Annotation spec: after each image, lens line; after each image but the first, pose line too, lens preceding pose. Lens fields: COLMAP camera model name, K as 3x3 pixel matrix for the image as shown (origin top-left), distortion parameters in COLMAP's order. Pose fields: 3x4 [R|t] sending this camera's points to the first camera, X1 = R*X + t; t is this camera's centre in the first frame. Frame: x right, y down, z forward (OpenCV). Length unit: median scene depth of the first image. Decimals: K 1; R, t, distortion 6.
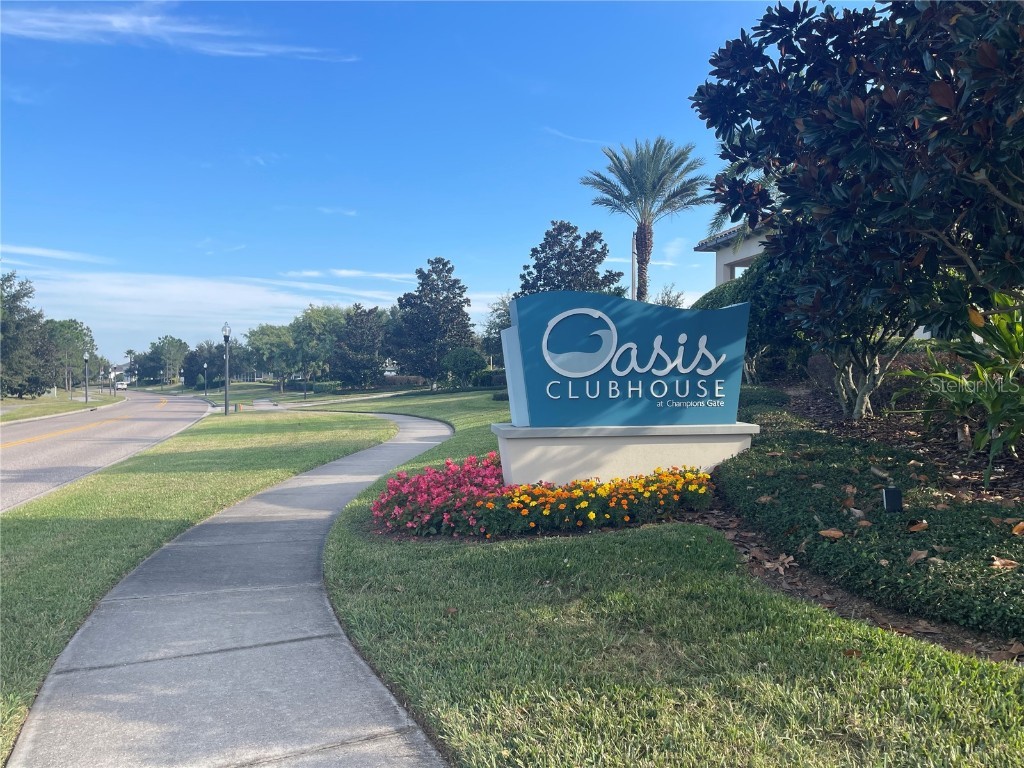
lens RADIAL K [[773.4, 0, 511.4], [0, 773.4, 379.3], [0, 0, 1]] dist [0.013795, 0.000334]
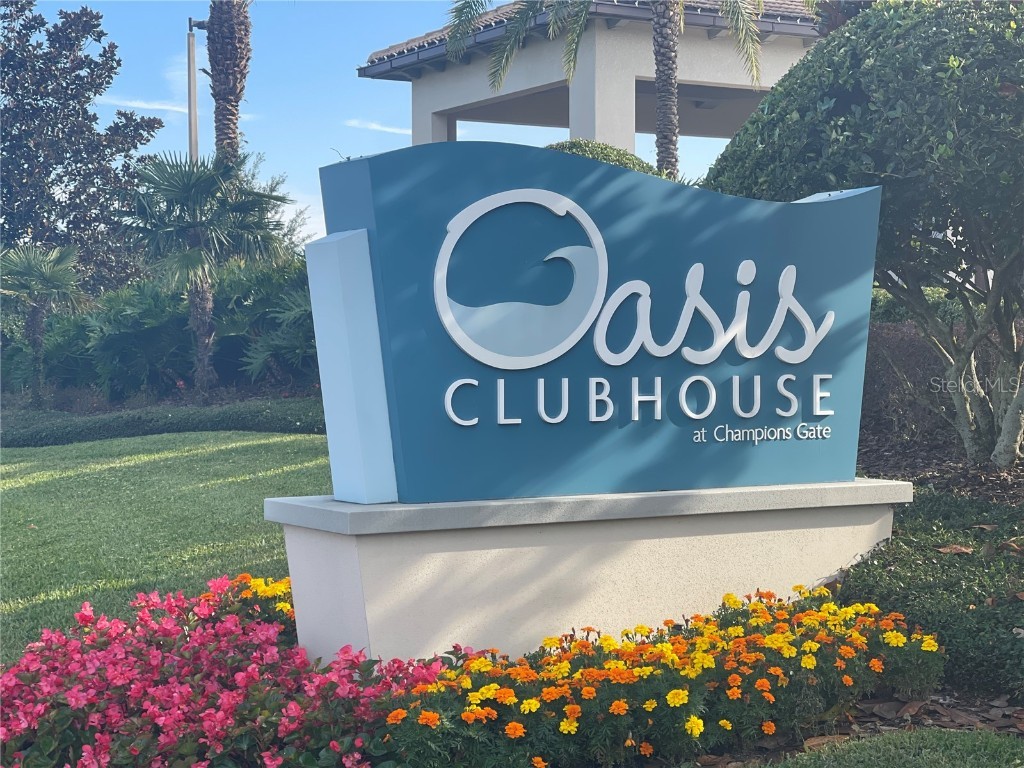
lens RADIAL K [[1882.0, 0, 512.2], [0, 1882.0, 387.2], [0, 0, 1]] dist [0.144297, 0.000000]
pose [[0.925785, -0.006766, 0.377989, -0.266594], [0.007639, 0.999970, -0.000810, 0.007280], [-0.377973, 0.003637, 0.925810, 0.136254]]
